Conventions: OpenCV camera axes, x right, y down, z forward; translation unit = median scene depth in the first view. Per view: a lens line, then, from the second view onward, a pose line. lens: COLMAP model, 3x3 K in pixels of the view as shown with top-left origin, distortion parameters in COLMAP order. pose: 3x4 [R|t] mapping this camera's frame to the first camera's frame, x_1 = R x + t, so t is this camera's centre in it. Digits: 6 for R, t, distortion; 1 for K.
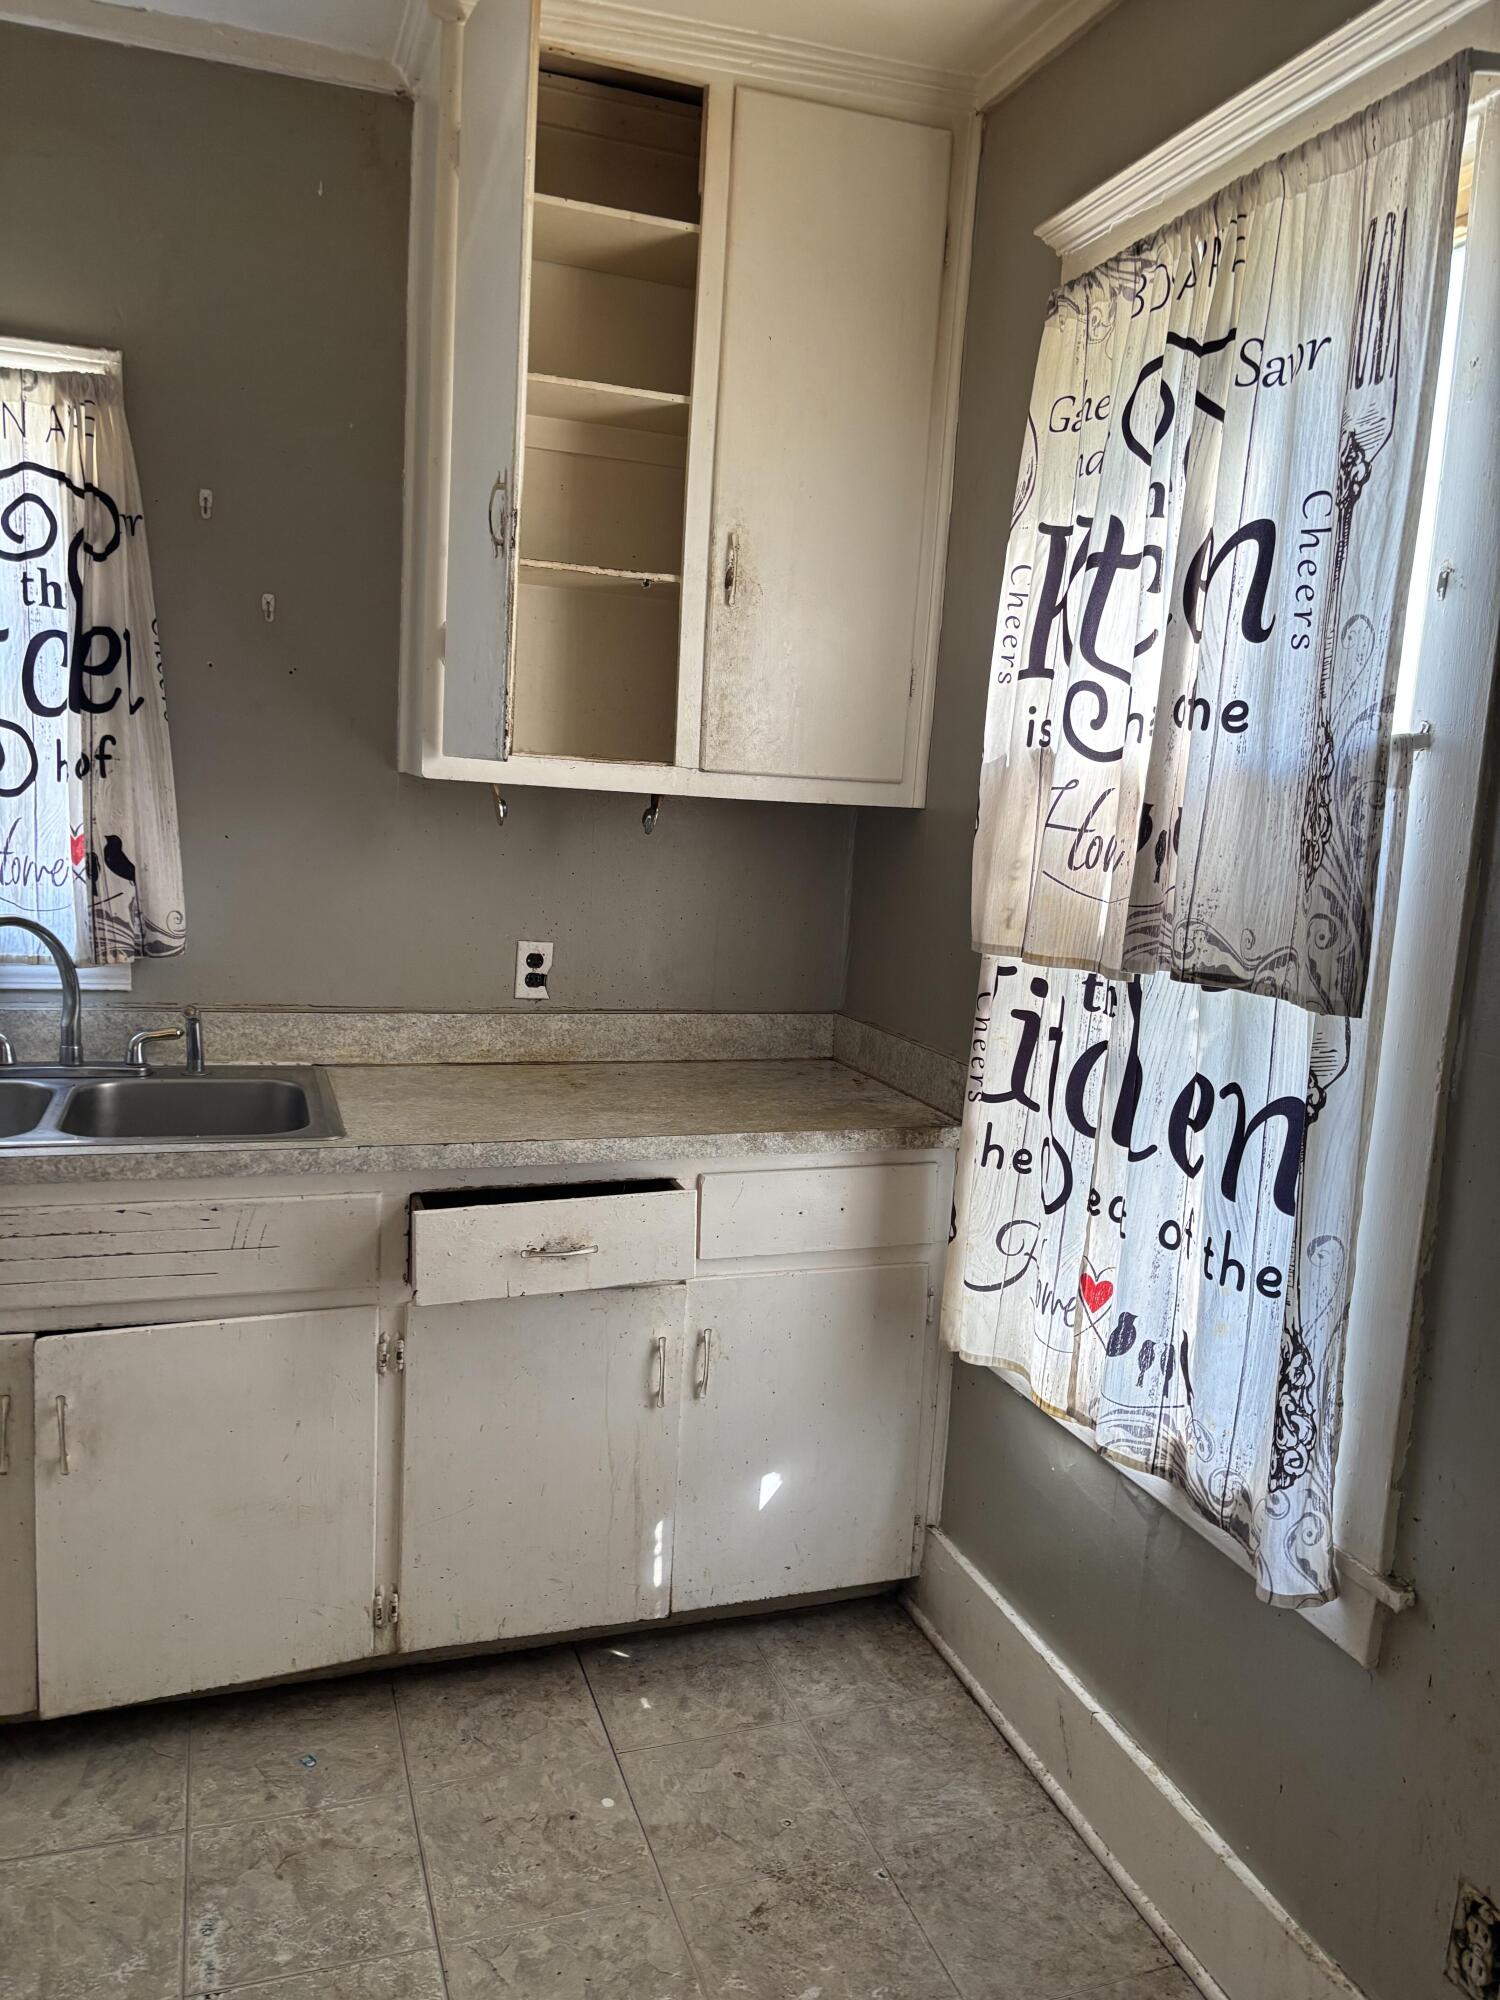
lens RADIAL K [[1499.2, 0, 754.9], [0, 1499.2, 1005.0], [0, 0, 1]] dist [0.059339, -0.064873]
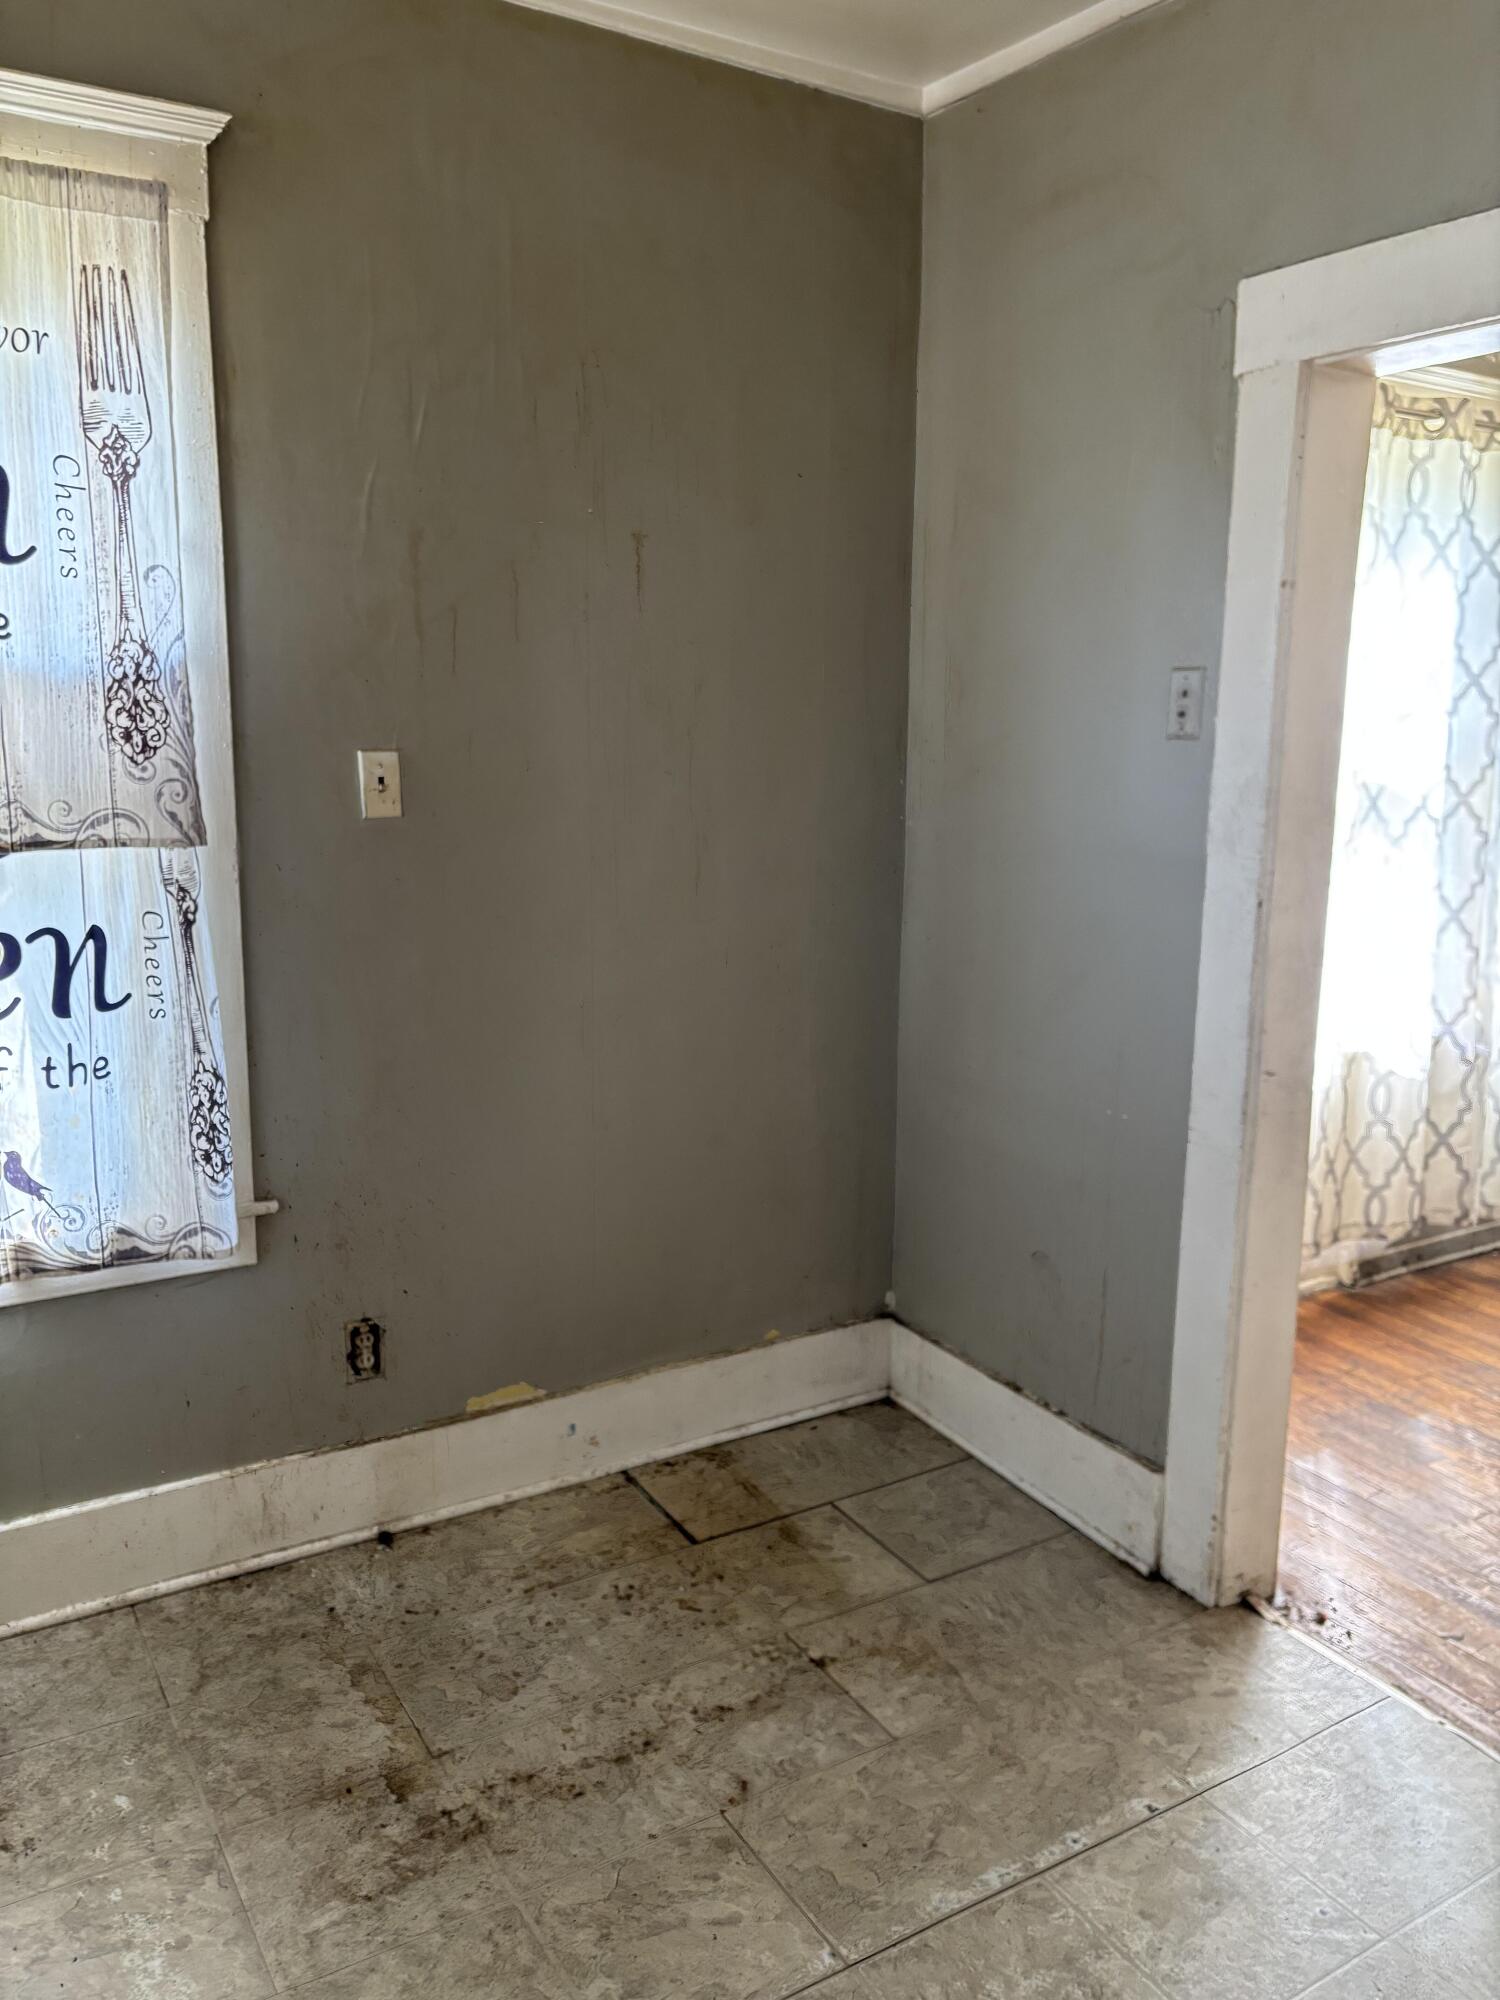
lens RADIAL K [[1537.0, 0, 753.1], [0, 1537.0, 1002.4], [0, 0, 1]] dist [0.023976, 0.003295]
pose [[-0.208746, -0.237713, 0.948640, -1.111133], [0.116232, 0.957104, 0.265410, -0.172557], [-0.971038, 0.165666, -0.172162, 0.725367]]
